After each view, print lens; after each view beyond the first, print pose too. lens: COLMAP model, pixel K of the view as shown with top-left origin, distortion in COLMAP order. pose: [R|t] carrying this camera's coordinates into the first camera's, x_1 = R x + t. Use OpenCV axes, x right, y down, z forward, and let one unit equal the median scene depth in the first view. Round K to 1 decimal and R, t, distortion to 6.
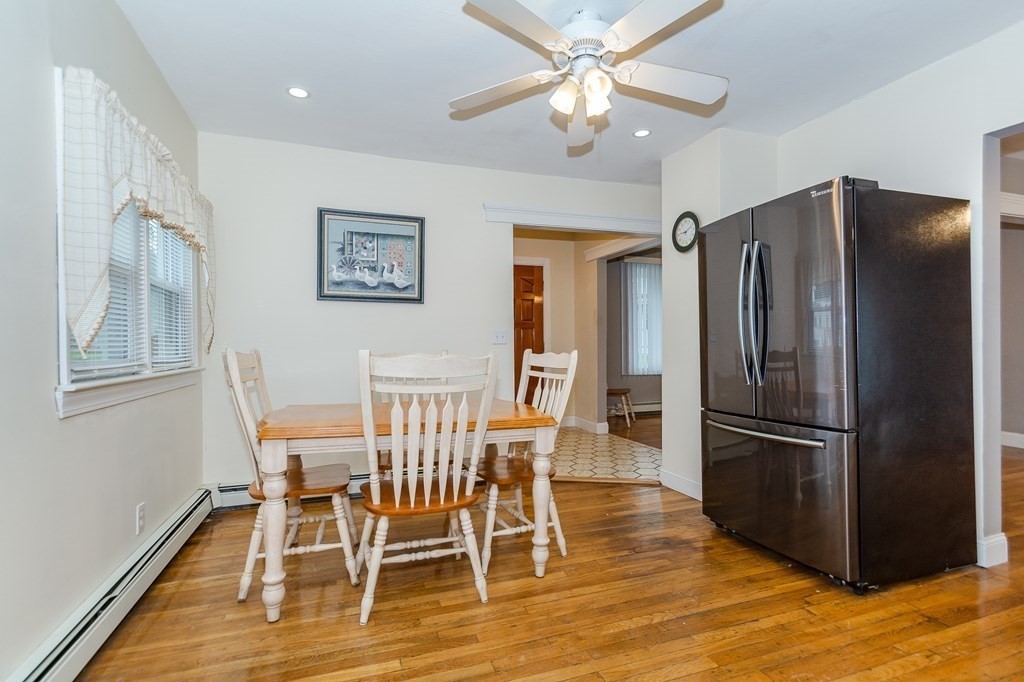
lens RADIAL K [[489.2, 0, 514.5], [0, 489.2, 348.4], [0, 0, 1]] dist [-0.002326, 0.000888]
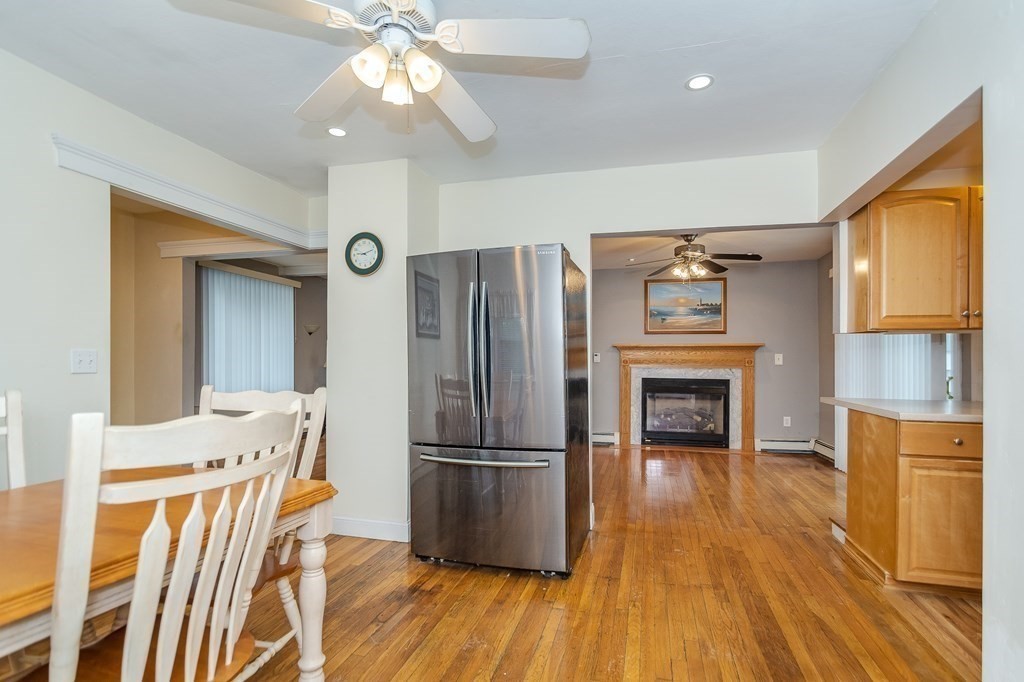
lens RADIAL K [[484.0, 0, 518.4], [0, 484.0, 359.7], [0, 0, 1]] dist [-0.019798, 0.000068]
pose [[0.573683, 0.012314, 0.818985, -0.230876], [-0.001901, 0.999904, -0.013703, -0.024605], [-0.819075, 0.006305, 0.573652, 0.235287]]
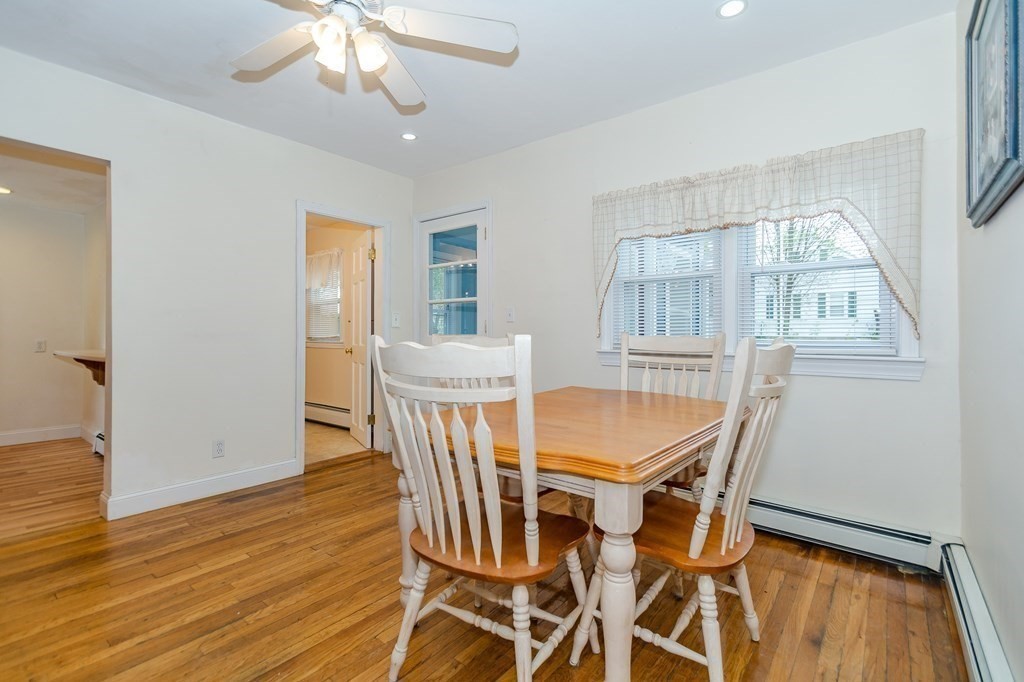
lens RADIAL K [[465.1, 0, 515.8], [0, 465.1, 339.5], [0, 0, 1]] dist [0.008493, 0.001579]
pose [[-0.851550, 0.008814, -0.524199, 0.196877], [0.001009, 0.999884, 0.015174, 0.000046], [0.524272, 0.012392, -0.851460, 1.137736]]
